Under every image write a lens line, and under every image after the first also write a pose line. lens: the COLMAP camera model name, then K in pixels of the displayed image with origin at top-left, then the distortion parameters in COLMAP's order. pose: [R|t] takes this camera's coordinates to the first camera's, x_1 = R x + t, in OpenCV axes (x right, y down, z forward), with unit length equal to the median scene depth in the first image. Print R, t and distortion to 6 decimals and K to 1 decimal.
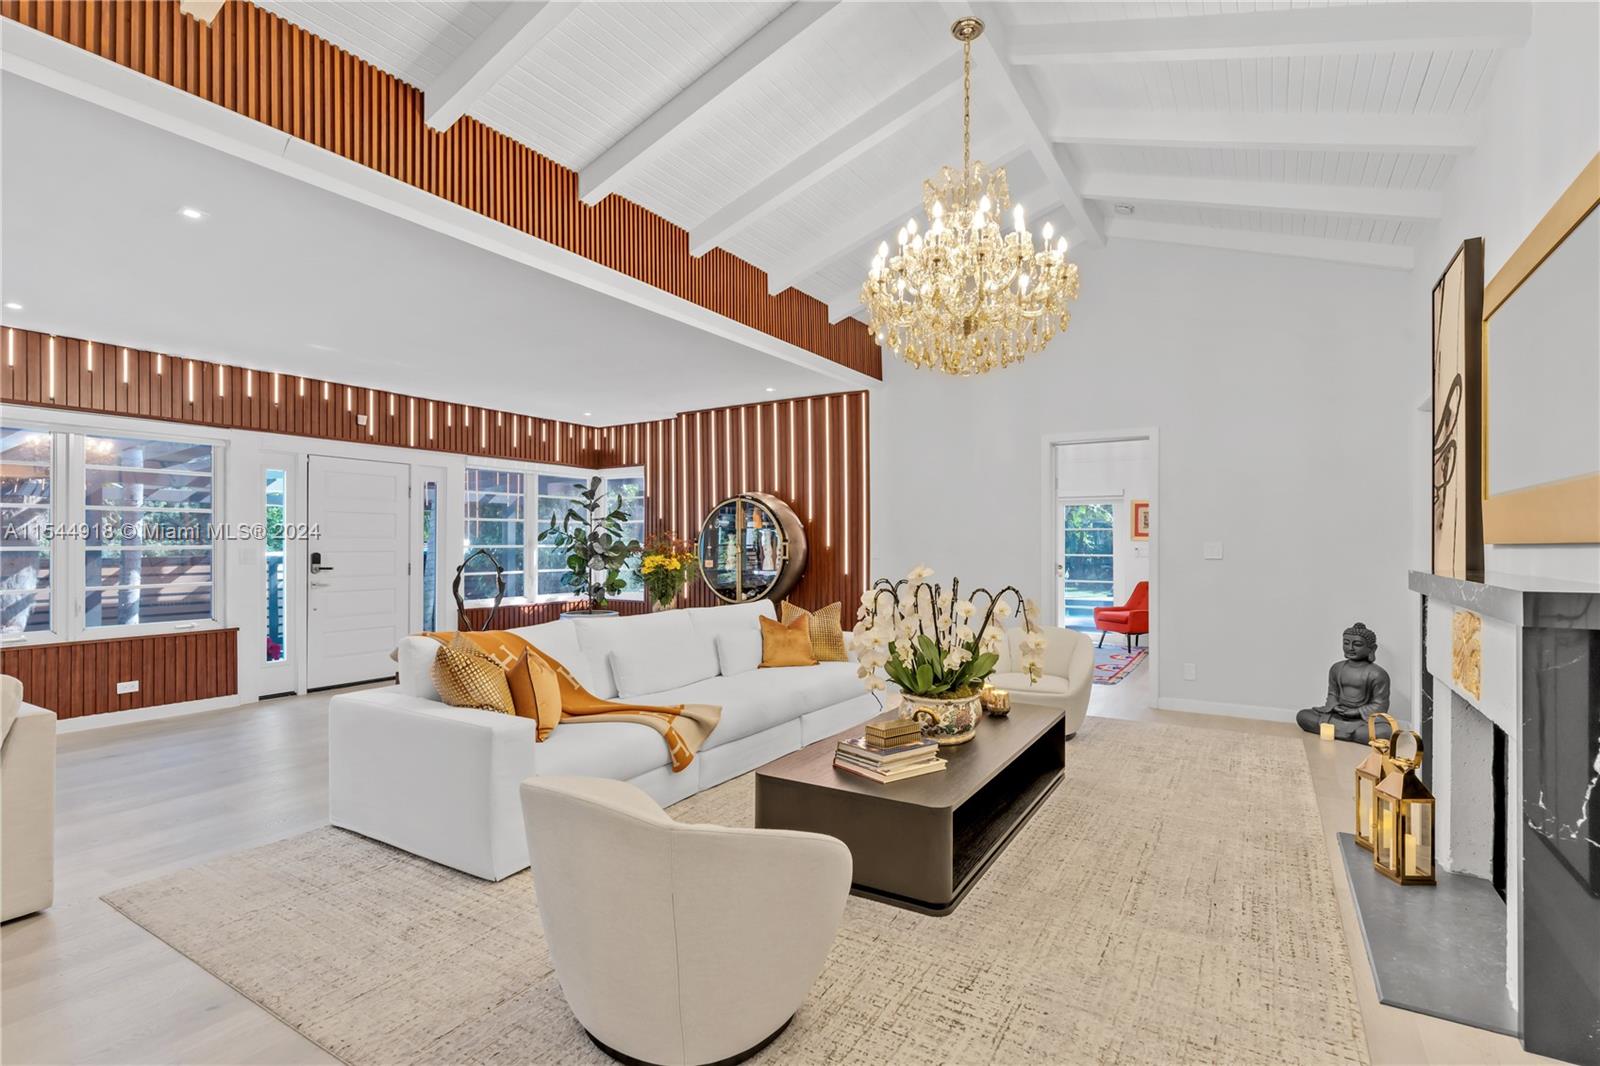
lens RADIAL K [[768.4, 0, 800.7], [0, 768.4, 542.5], [0, 0, 1]] dist [0.001386, 0.000454]
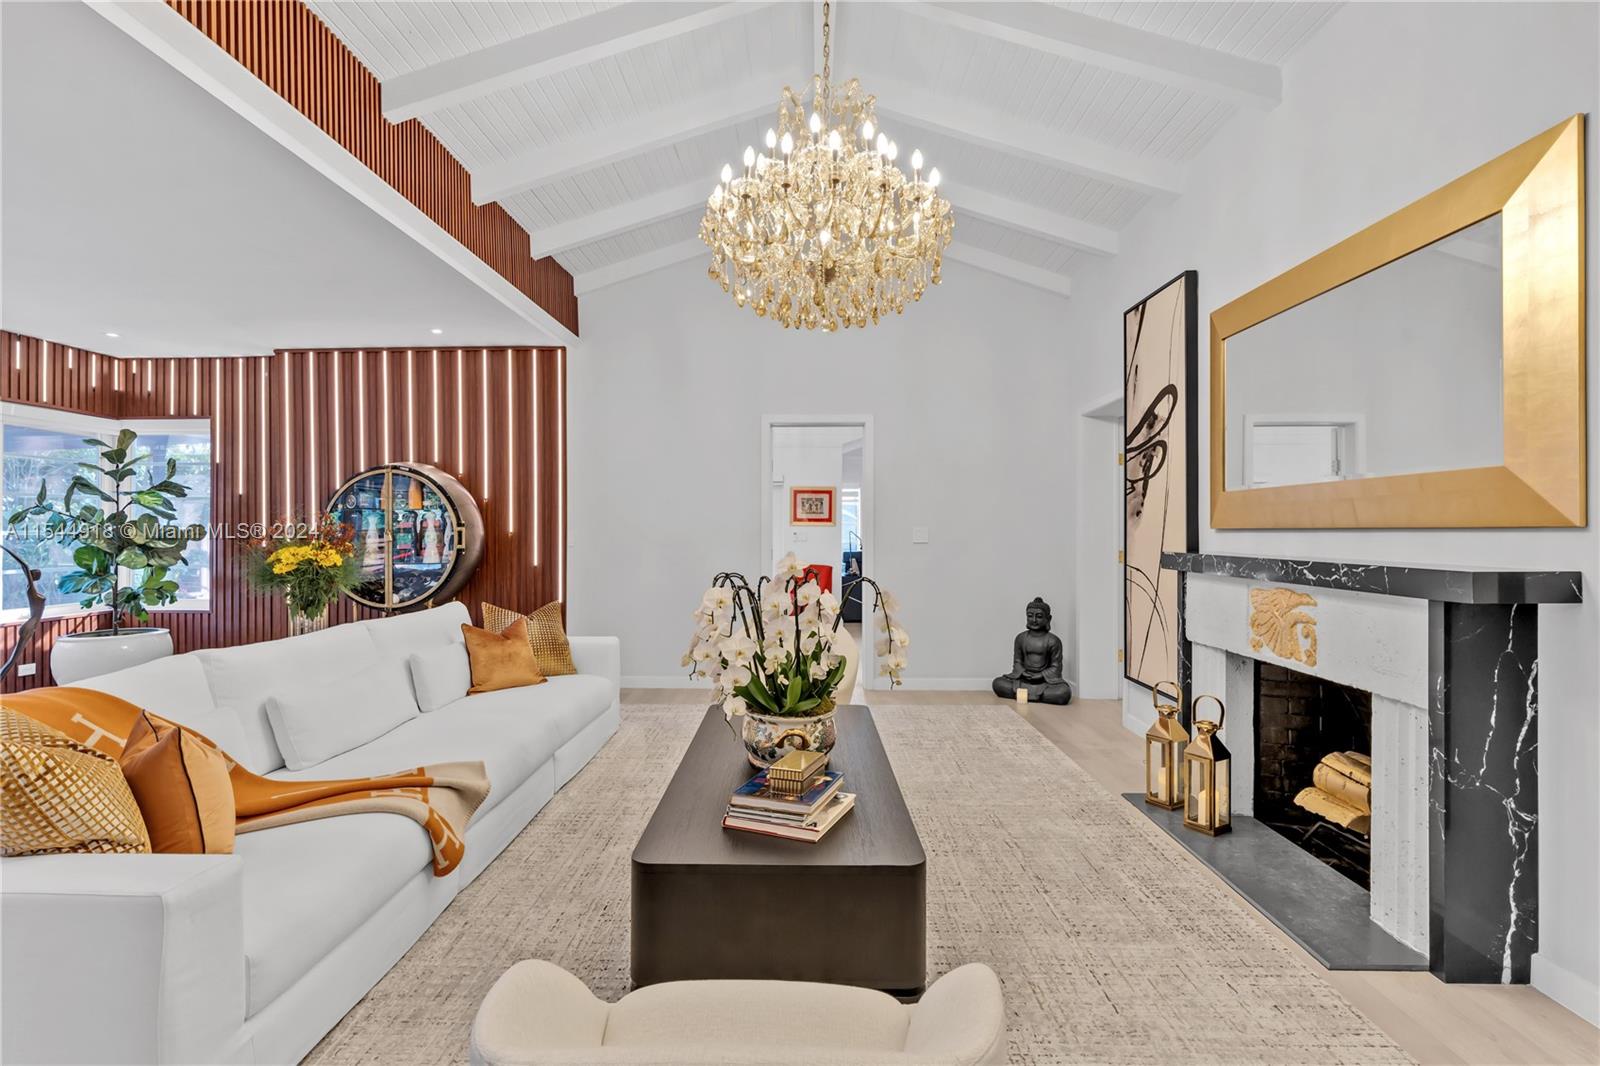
lens RADIAL K [[768.4, 0, 795.5], [0, 768.4, 524.9], [0, 0, 1]] dist [0.001386, 0.000454]
pose [[0.861602, 0.001525, 0.507583, -0.157100], [0.000275, 0.999994, -0.003471, 0.000147], [-0.507585, 0.003130, 0.861596, 0.184975]]
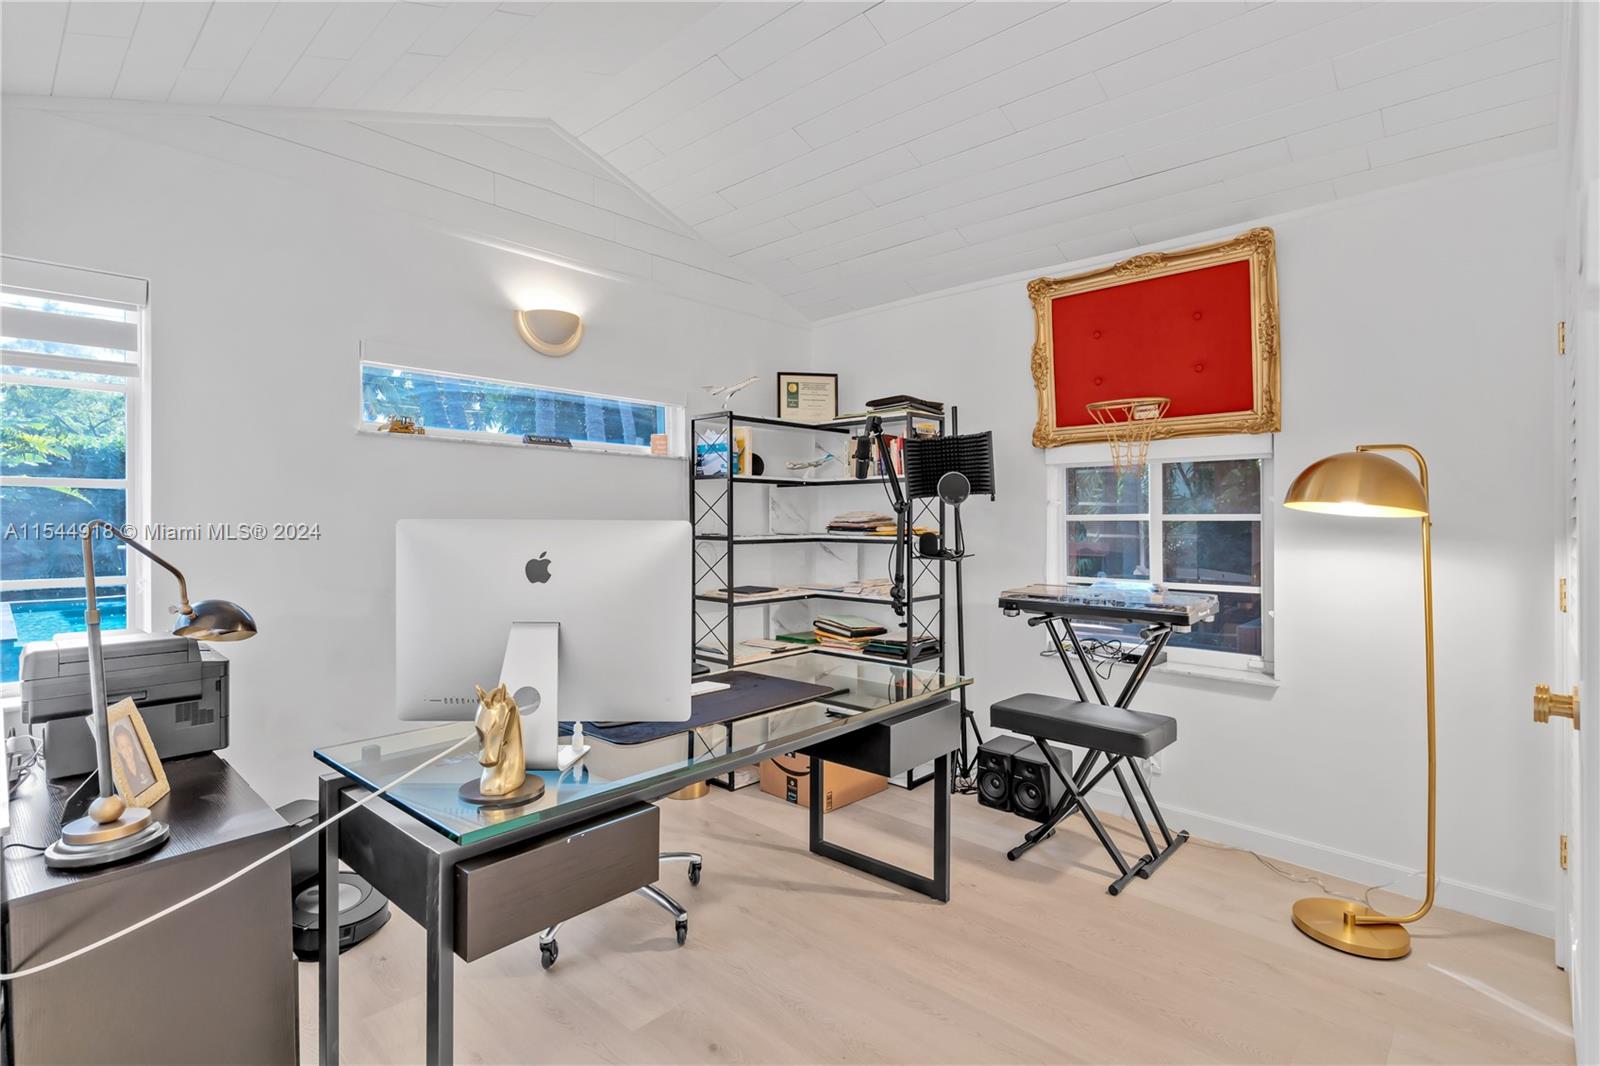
lens RADIAL K [[768.4, 0, 799.2], [0, 768.4, 521.2], [0, 0, 1]] dist [0.001386, 0.000454]
pose [[0.197328, -0.001006, 0.980337, 0.724891], [-0.005213, 0.999984, 0.002075, 0.005909], [-0.980324, -0.005520, 0.197319, 1.483091]]
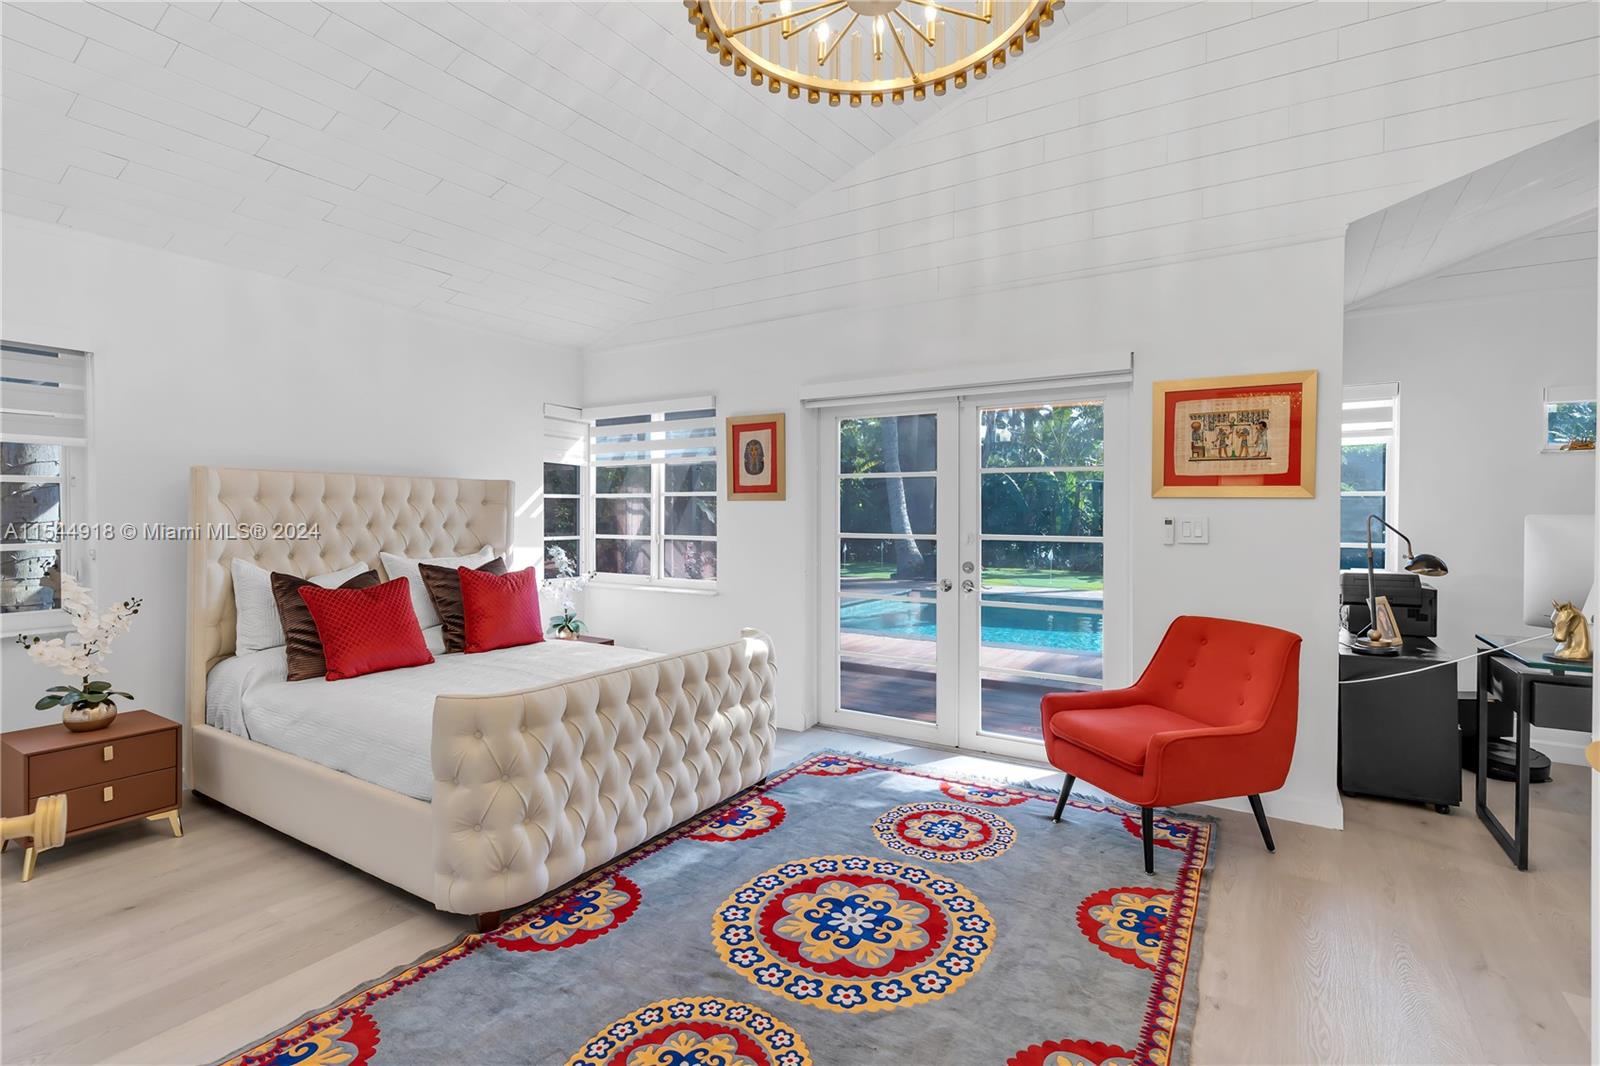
lens RADIAL K [[768.4, 0, 791.6], [0, 768.4, 524.2], [0, 0, 1]] dist [0.001386, 0.000454]
pose [[0.999898, -0.000380, -0.014250, 0.477513], [0.000600, 0.999881, 0.015433, 0.006193], [0.014242, -0.015440, 0.999779, 1.143922]]
